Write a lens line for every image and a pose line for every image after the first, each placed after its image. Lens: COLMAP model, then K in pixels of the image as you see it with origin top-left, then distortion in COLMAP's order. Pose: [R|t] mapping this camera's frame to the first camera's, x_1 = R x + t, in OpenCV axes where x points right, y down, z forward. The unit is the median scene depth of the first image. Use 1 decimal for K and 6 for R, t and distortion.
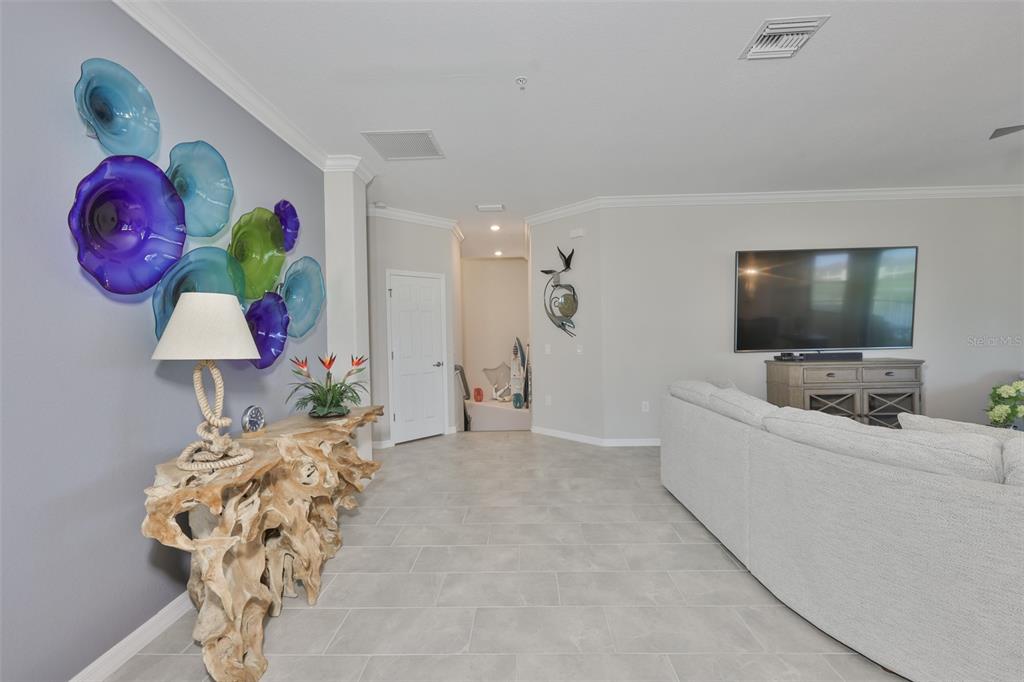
lens RADIAL K [[431.9, 0, 512.0], [0, 431.9, 341.0], [0, 0, 1]] dist [0.003052, 0.000144]
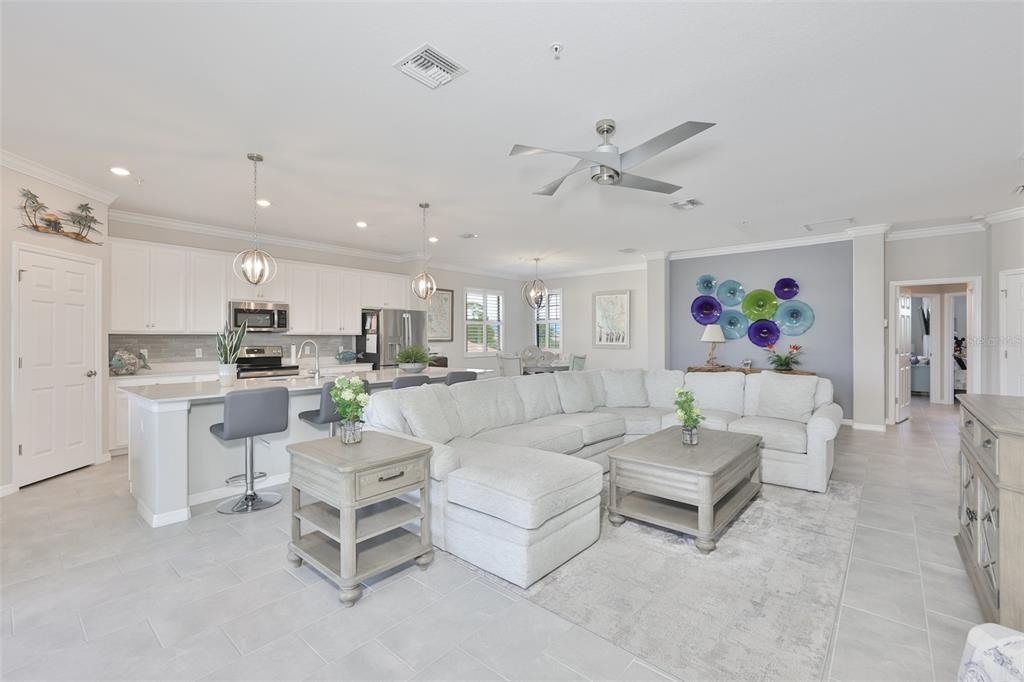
lens RADIAL K [[447.0, 0, 517.8], [0, 447.0, 338.7], [0, 0, 1]] dist [-0.004256, -0.000342]
pose [[-0.622282, 0.025526, -0.782377, 1.380479], [0.001987, 0.999516, 0.031030, -0.042019], [0.782791, 0.017755, -0.622032, 0.817382]]
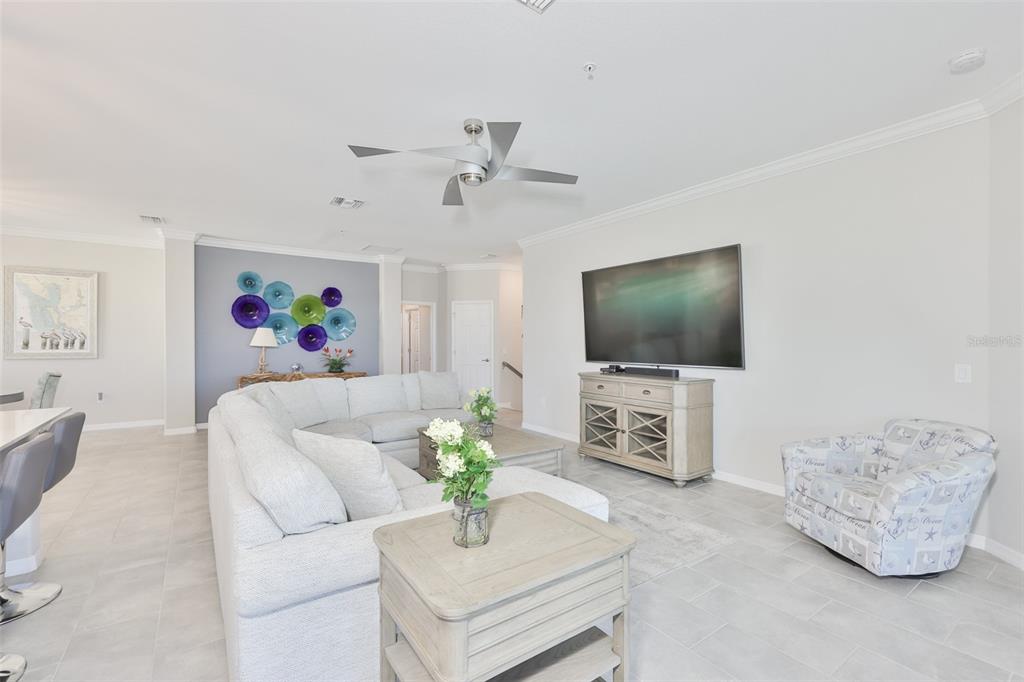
lens RADIAL K [[442.6, 0, 510.6], [0, 442.6, 343.7], [0, 0, 1]] dist [-0.000399, 0.000138]
pose [[0.597767, 0.026252, -0.801240, 1.326561], [-0.027875, 0.999540, 0.011952, -0.029695], [0.801185, 0.015190, 0.598224, 0.167689]]
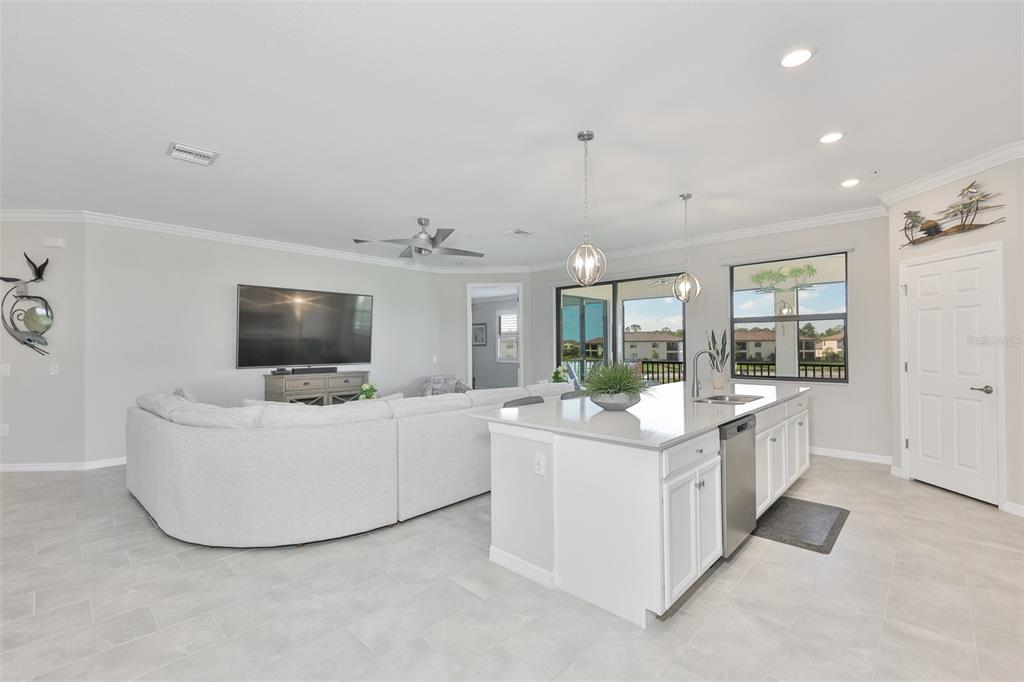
lens RADIAL K [[448.6, 0, 512.0], [0, 448.6, 341.0], [0, 0, 1]] dist [-0.000332, -0.000137]
pose [[0.668958, 0.026347, 0.742833, 0.107795], [0.005156, 0.999183, -0.040083, 0.003701], [-0.743282, 0.030643, 0.668276, -0.387027]]
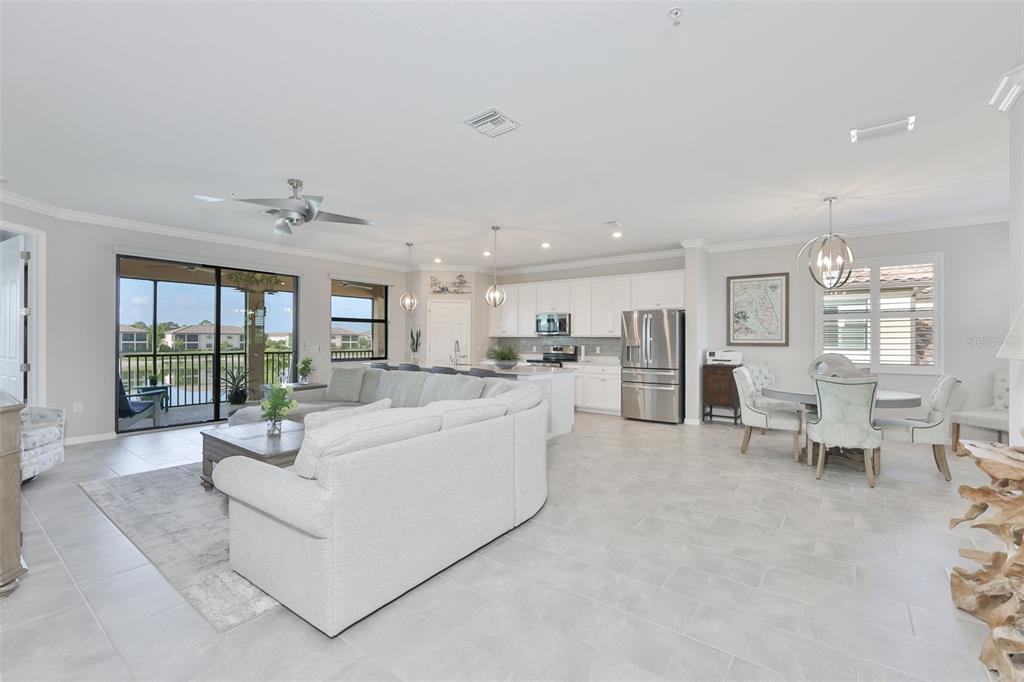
lens RADIAL K [[442.6, 0, 510.6], [0, 442.6, 343.7], [0, 0, 1]] dist [-0.000399, 0.000138]
pose [[-0.808640, 0.012642, 0.588168, -0.104559], [0.024119, 0.999641, 0.011673, -0.012444], [-0.587809, 0.023626, -0.808655, 0.982829]]
